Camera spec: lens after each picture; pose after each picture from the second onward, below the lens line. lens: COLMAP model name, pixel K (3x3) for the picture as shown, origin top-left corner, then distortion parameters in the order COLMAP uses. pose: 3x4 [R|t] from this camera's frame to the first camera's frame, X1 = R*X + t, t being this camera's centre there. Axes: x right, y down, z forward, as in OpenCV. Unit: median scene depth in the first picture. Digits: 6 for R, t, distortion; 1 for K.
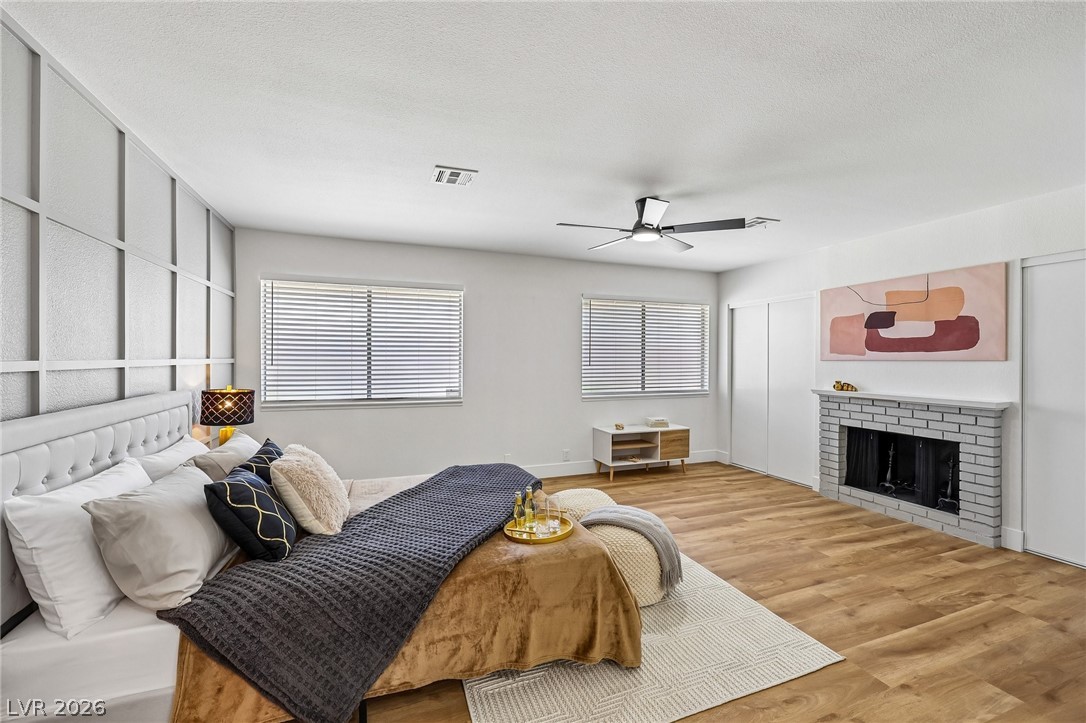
lens RADIAL K [[443.9, 0, 535.8], [0, 443.9, 362.9], [0, 0, 1]] dist [-0.002855, 0.001103]
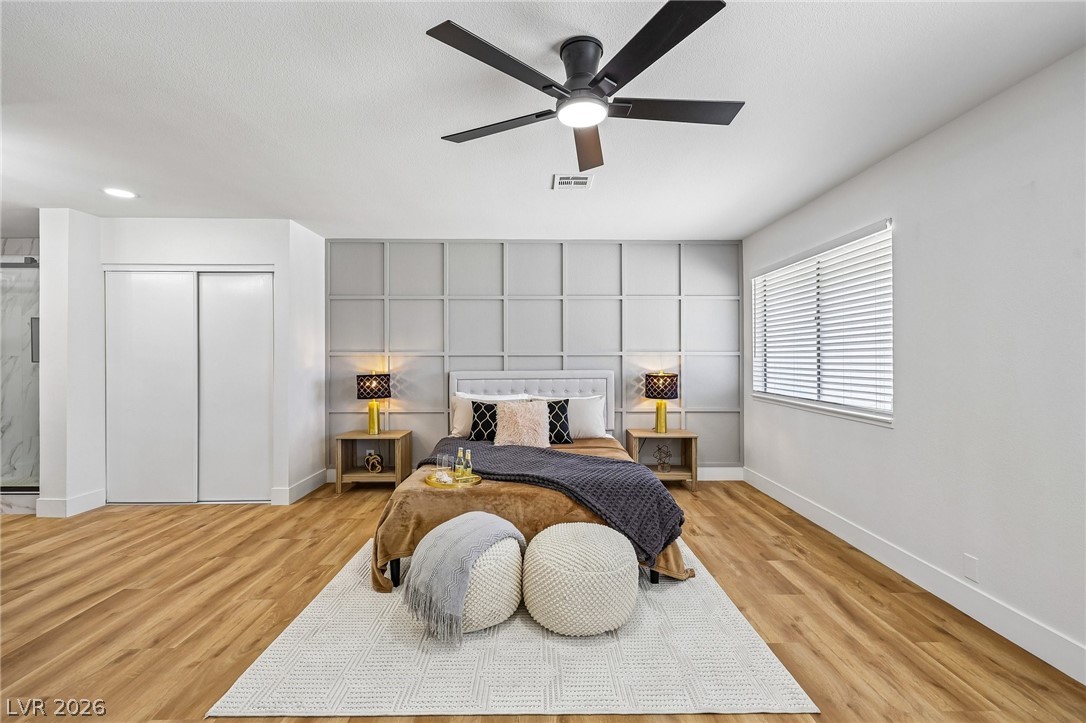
lens RADIAL K [[465.9, 0, 547.2], [0, 465.9, 360.7], [0, 0, 1]] dist [-0.001143, 0.000671]
pose [[-0.329512, 0.002706, -0.944147, 0.753786], [-0.008472, 0.999947, 0.005822, 0.014709], [0.944113, 0.009917, -0.329472, 1.085857]]
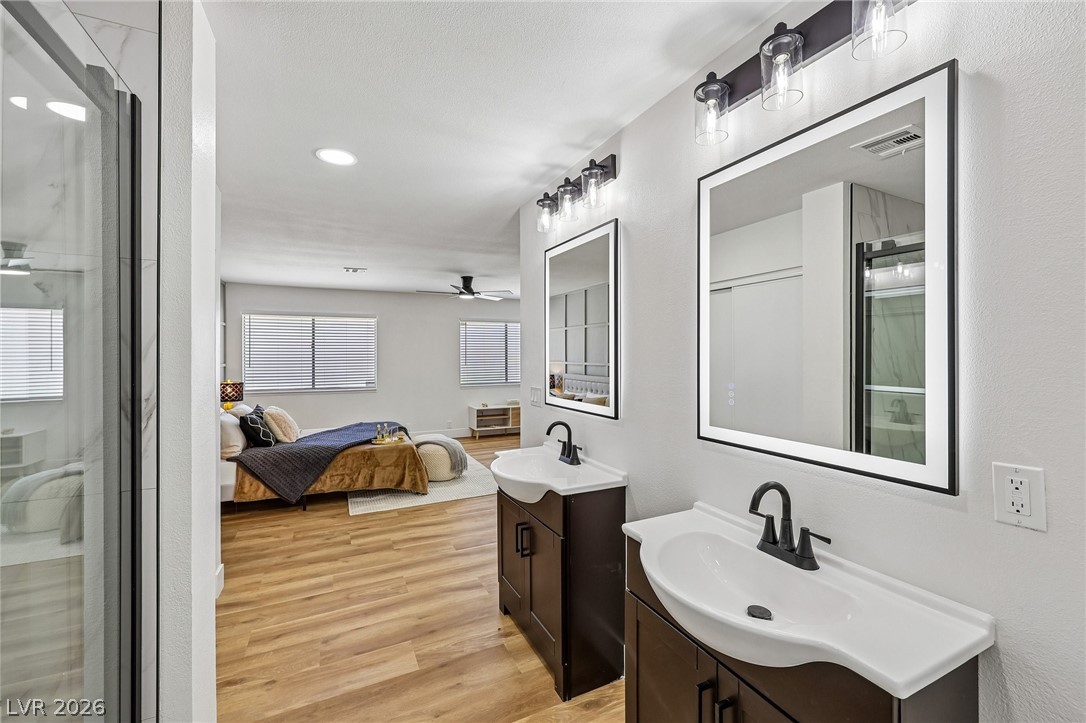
lens RADIAL K [[443.9, 0, 536.1], [0, 443.9, 356.6], [0, 0, 1]] dist [-0.002855, 0.001103]
pose [[0.996190, -0.007565, 0.086881, 0.353478], [0.008139, 0.999947, -0.006245, -0.018683], [-0.086829, 0.006928, 0.996199, -0.816180]]
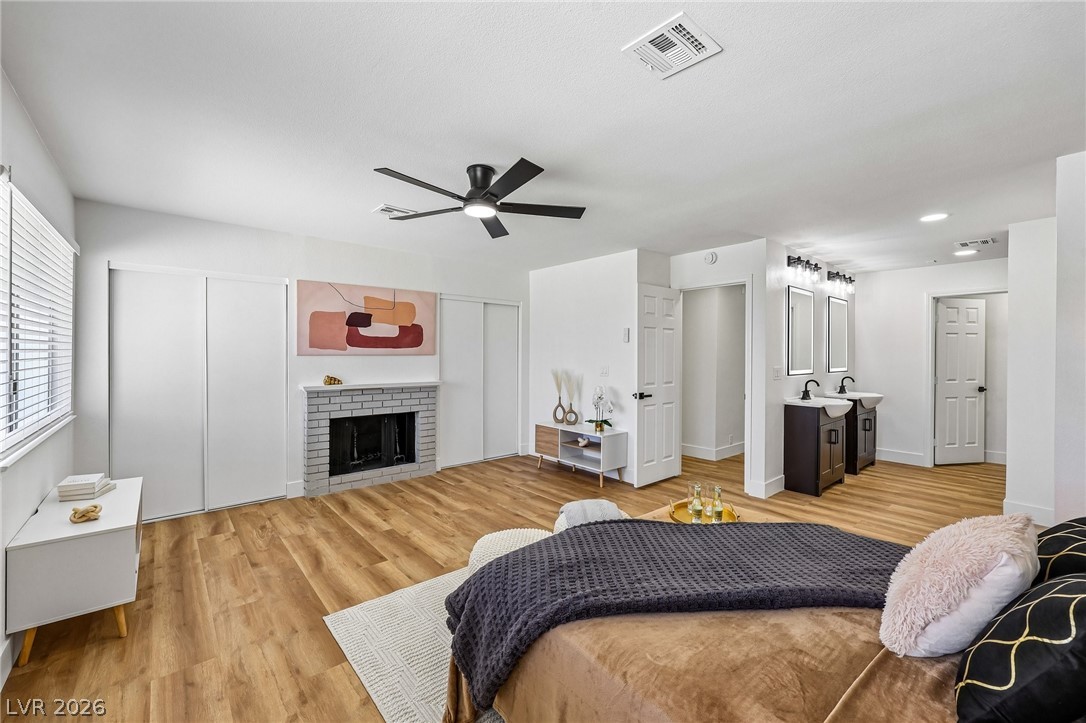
lens RADIAL K [[443.9, 0, 545.1], [0, 443.9, 364.7], [0, 0, 1]] dist [-0.002855, 0.001103]
pose [[-0.353377, -0.026421, 0.935108, -0.541821], [0.002755, 0.999567, 0.029284, -0.015052], [-0.935477, 0.012924, -0.353151, 1.117161]]
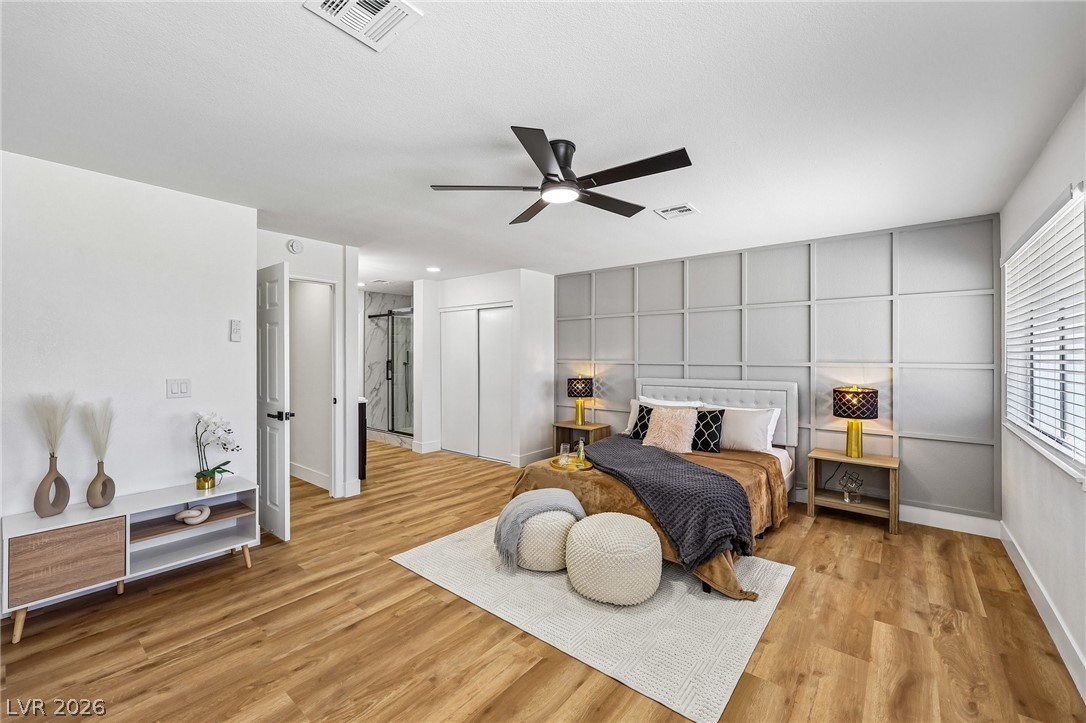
lens RADIAL K [[443.9, 0, 544.6], [0, 443.9, 359.9], [0, 0, 1]] dist [-0.002855, 0.001103]
pose [[-0.858425, -0.000640, -0.512939, 0.601846], [-0.009590, 0.999844, 0.014801, -0.024841], [0.512849, 0.017624, -0.858298, 1.514801]]
